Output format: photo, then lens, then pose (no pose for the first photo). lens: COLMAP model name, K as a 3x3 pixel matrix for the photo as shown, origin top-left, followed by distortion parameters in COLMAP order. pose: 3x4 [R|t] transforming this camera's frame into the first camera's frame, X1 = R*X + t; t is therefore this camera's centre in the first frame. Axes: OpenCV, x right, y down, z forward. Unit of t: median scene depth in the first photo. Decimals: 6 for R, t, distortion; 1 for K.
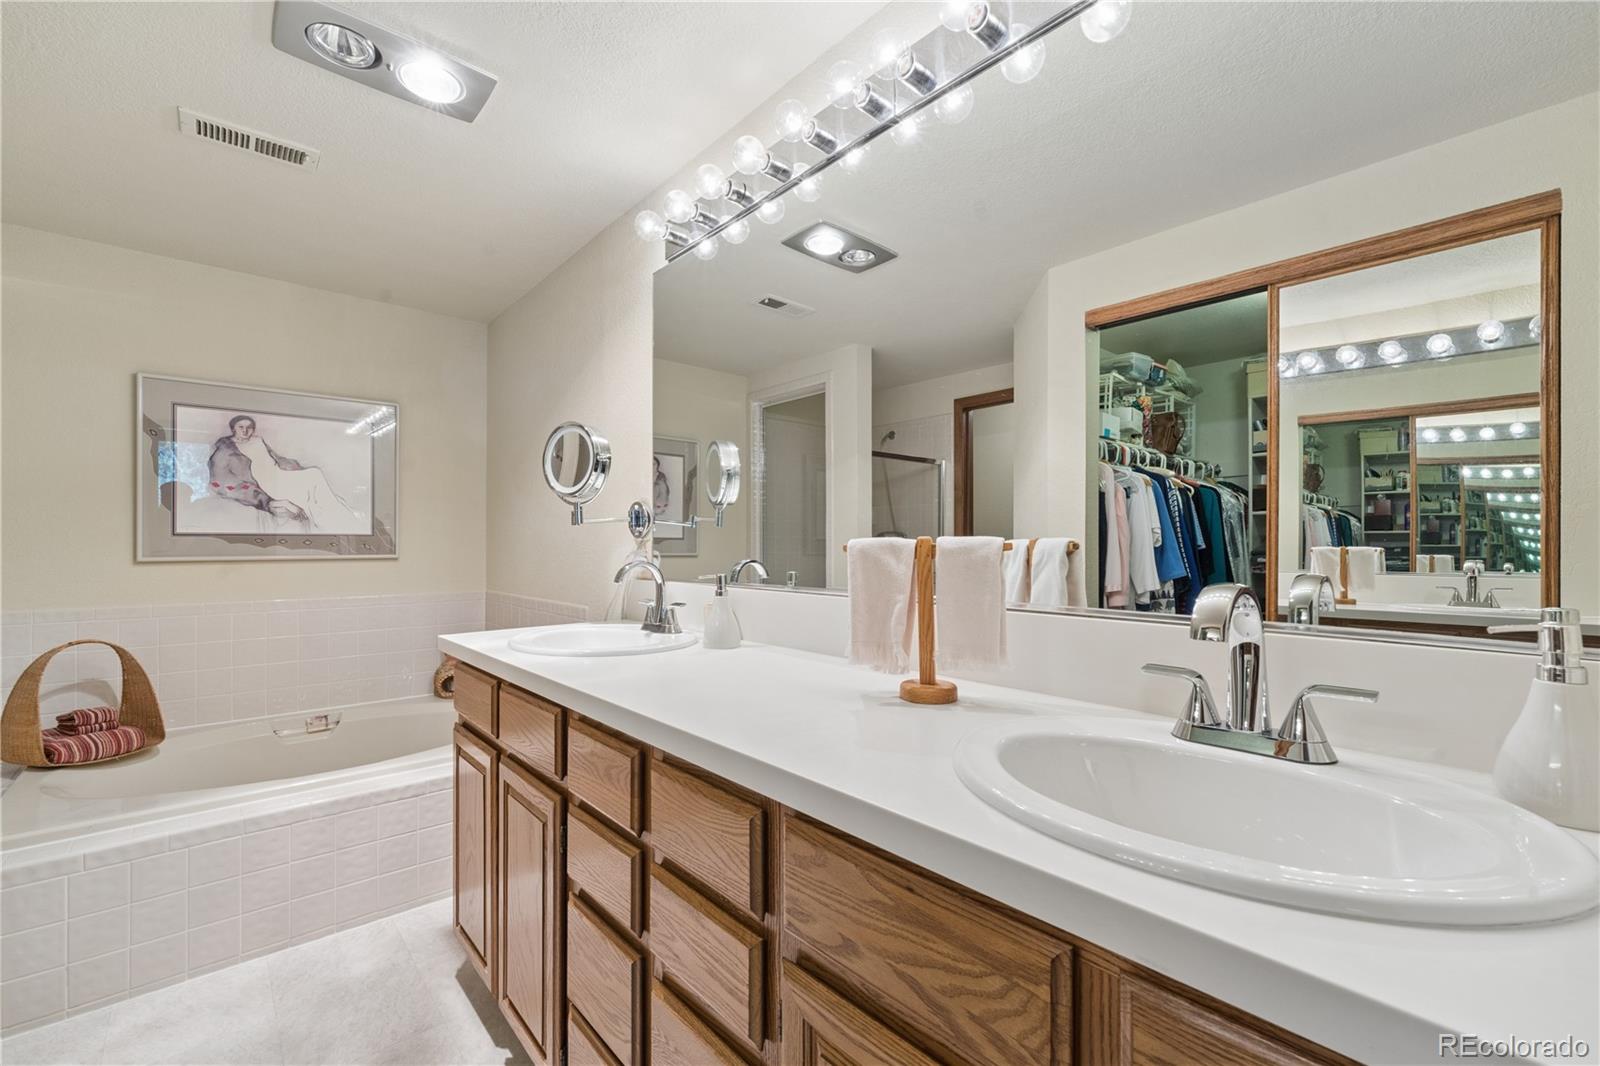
lens RADIAL K [[670.7, 0, 796.3], [0, 670.7, 534.5], [0, 0, 1]] dist [-0.001529, -0.000086]
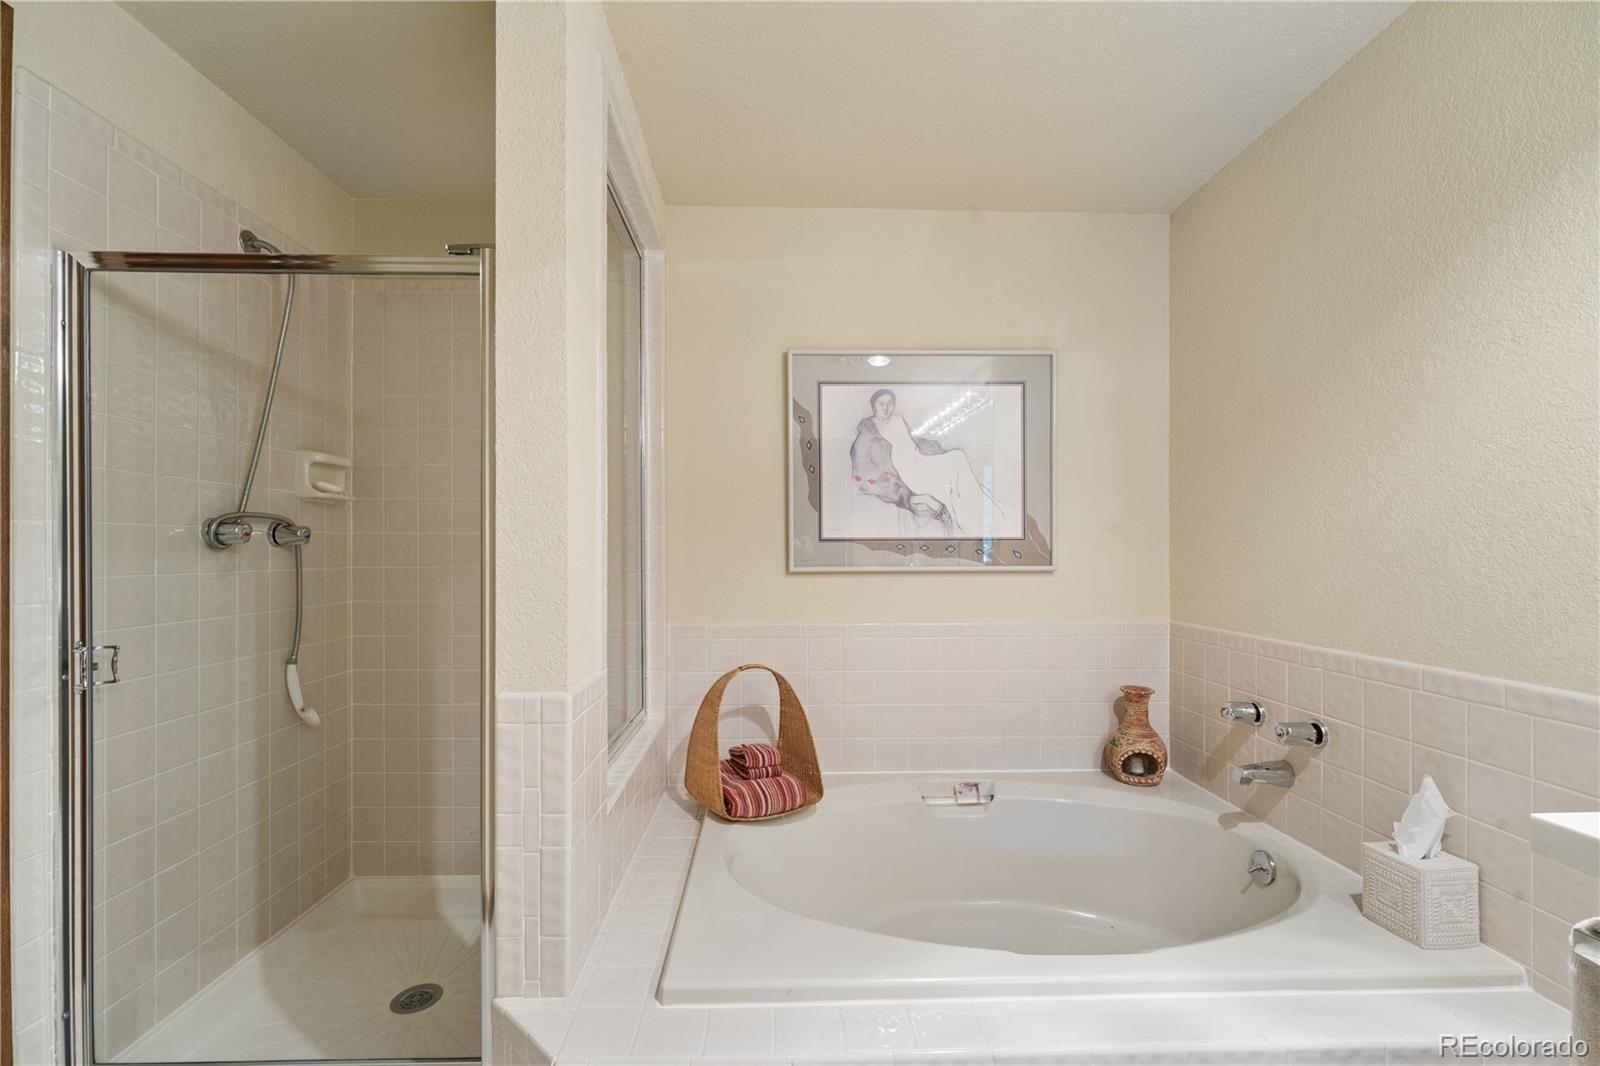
lens RADIAL K [[662.4, 0, 784.0], [0, 662.4, 533.2], [0, 0, 1]] dist [0.000544, -0.000033]
pose [[0.760671, -0.018354, -0.648878, -0.412723], [0.012267, 0.999828, -0.013901, 0.002220], [0.649022, 0.002614, 0.760765, 0.329956]]
